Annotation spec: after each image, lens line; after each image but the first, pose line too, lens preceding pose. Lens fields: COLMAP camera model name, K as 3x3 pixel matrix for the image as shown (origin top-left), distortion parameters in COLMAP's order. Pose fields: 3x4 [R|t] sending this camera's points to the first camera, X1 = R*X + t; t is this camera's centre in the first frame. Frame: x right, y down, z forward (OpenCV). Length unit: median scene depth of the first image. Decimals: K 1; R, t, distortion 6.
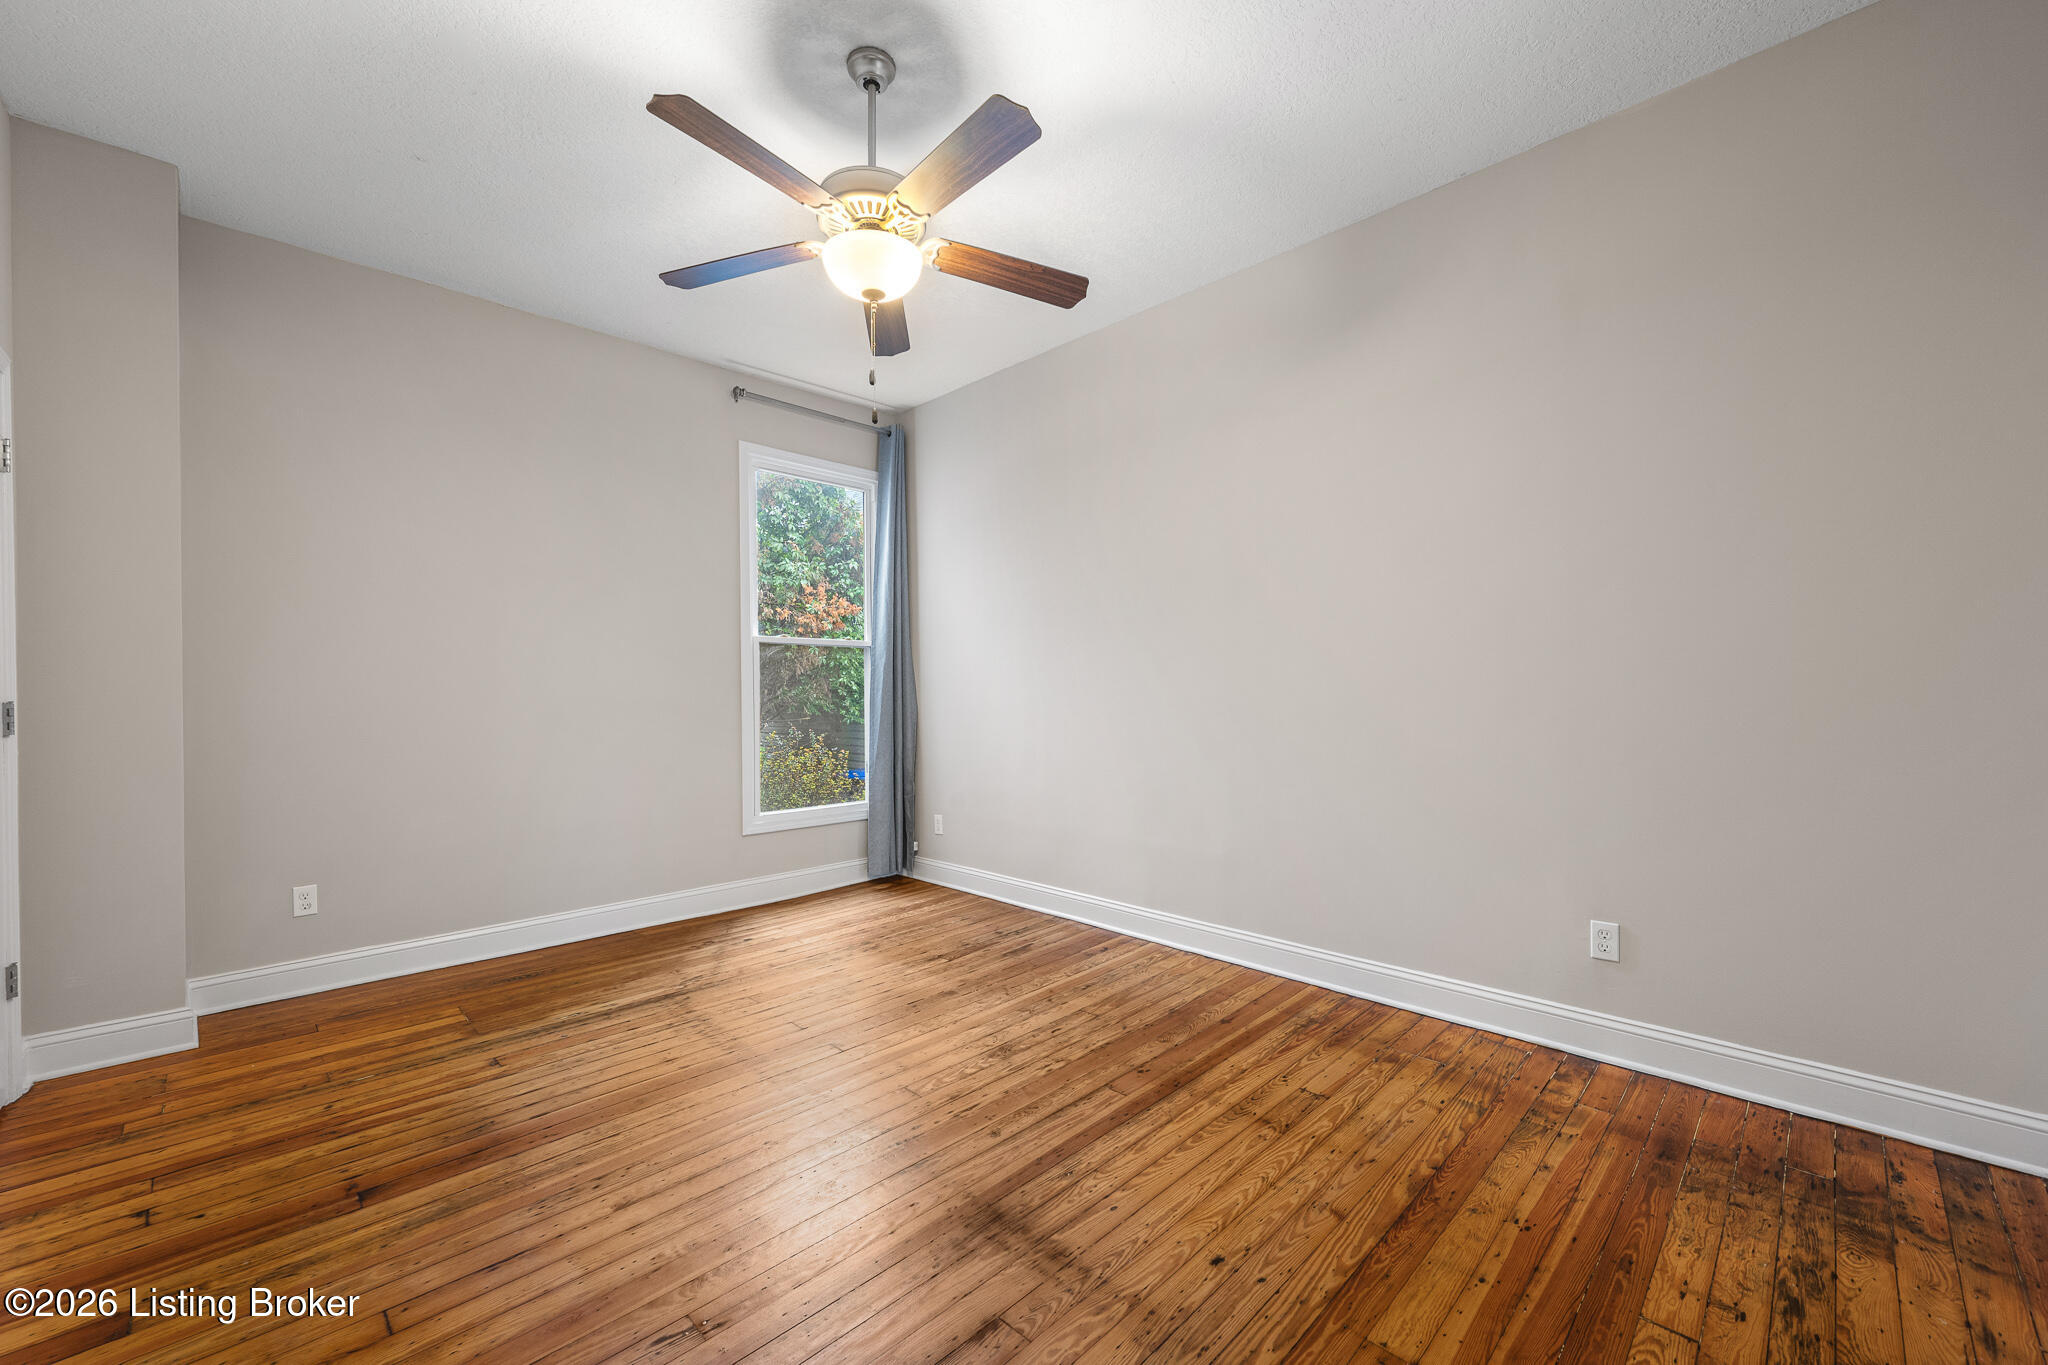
lens RADIAL K [[801.0, 0, 1025.6], [0, 801.0, 688.1], [0, 0, 1]] dist [-0.002706, 0.000219]
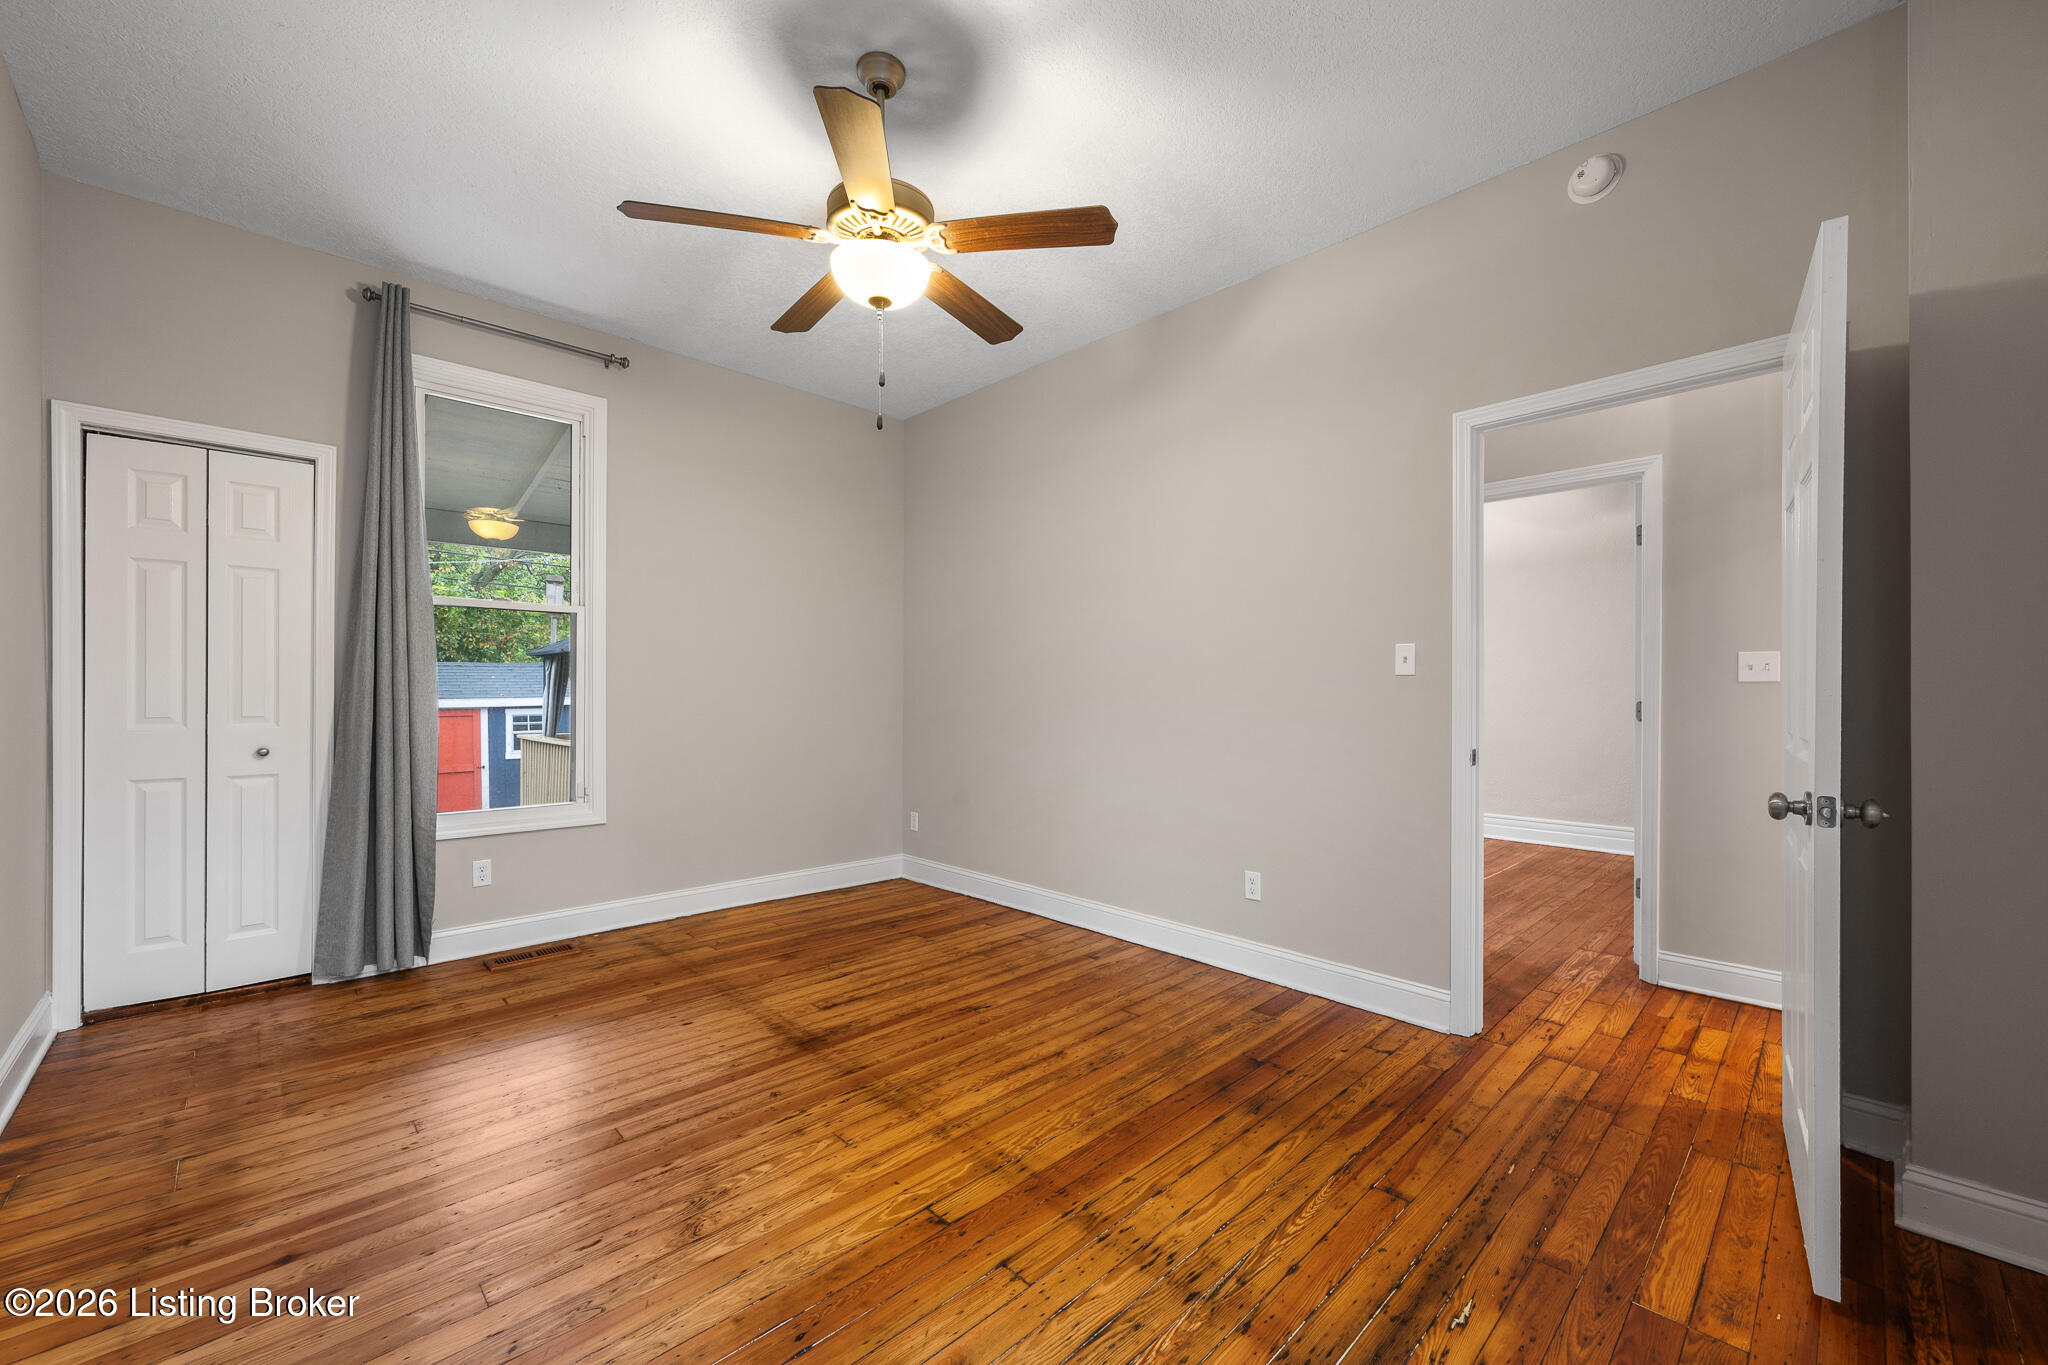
lens RADIAL K [[801.0, 0, 1024.2], [0, 801.0, 691.0], [0, 0, 1]] dist [-0.002706, 0.000219]
pose [[-0.999831, 0.004915, 0.017693, -0.376944], [0.004772, 0.999956, -0.008073, 0.008263], [-0.017732, -0.007987, -0.999811, 1.959860]]
